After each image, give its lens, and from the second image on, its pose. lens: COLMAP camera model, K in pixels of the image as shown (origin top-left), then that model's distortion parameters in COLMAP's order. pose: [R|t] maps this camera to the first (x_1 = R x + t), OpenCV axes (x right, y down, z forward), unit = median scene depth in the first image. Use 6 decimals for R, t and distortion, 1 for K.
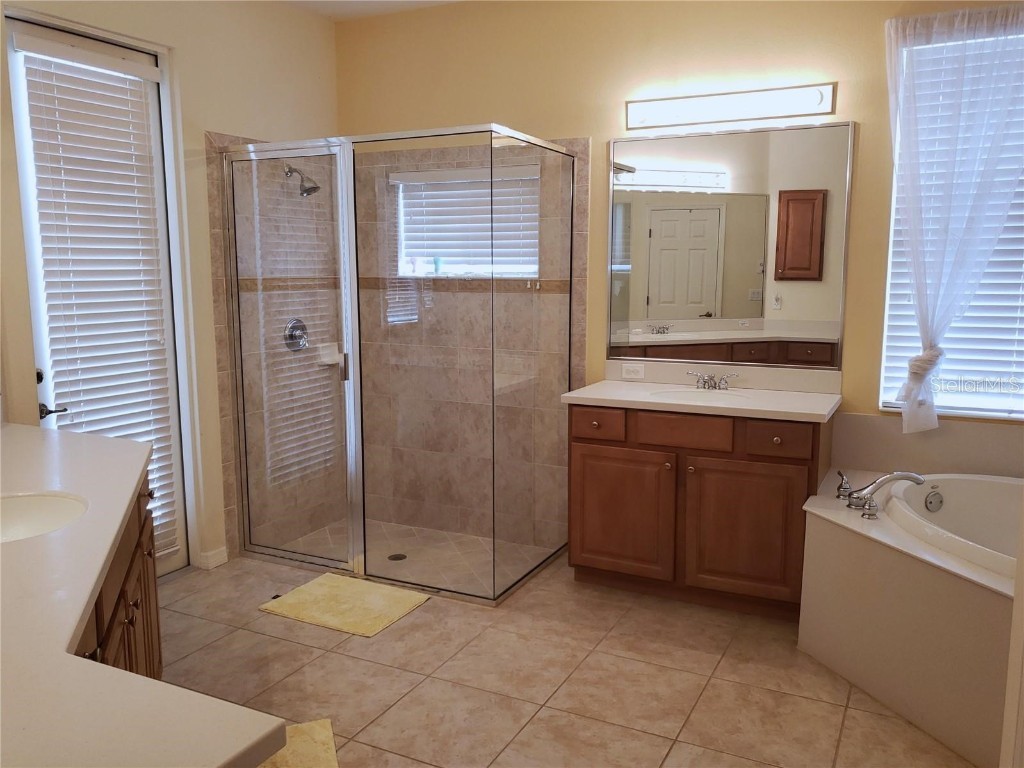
lens RADIAL K [[828.2, 0, 511.6], [0, 828.2, 391.6], [0, 0, 1]] dist [0.057169, -0.004102]
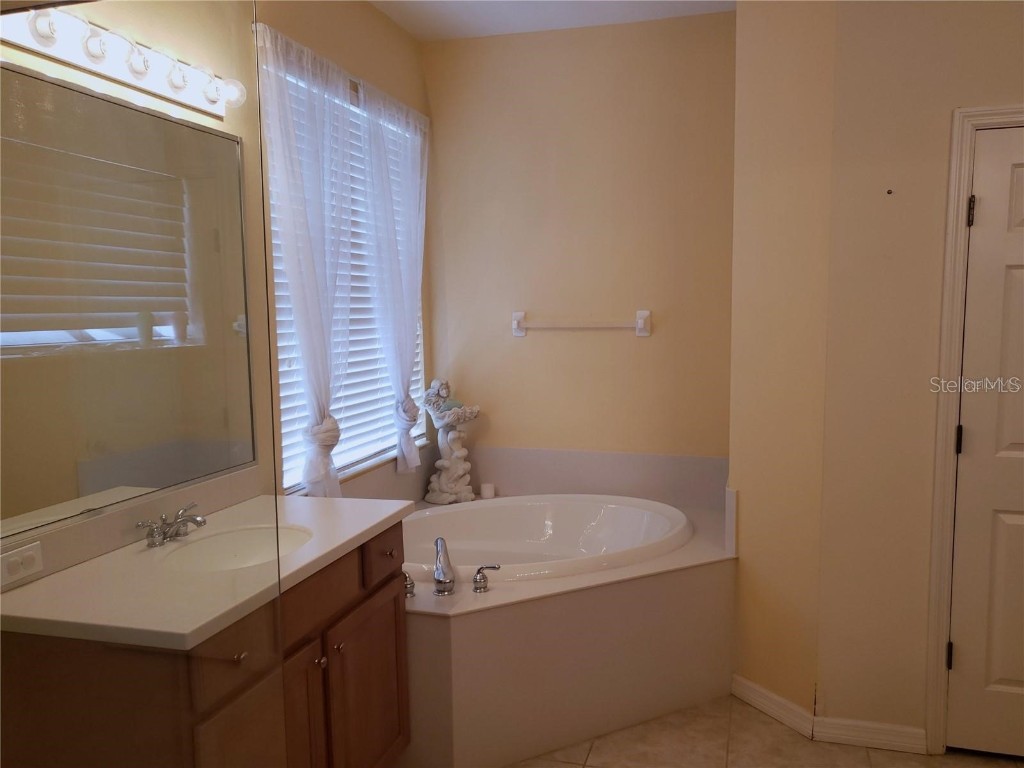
lens RADIAL K [[828.2, 0, 511.6], [0, 828.2, 391.6], [0, 0, 1]] dist [0.057169, -0.004102]
pose [[-0.183316, -0.097733, 0.978184, -0.420679], [0.156455, 0.979462, 0.127181, -0.161563], [-0.970524, 0.176356, -0.164260, 0.960454]]
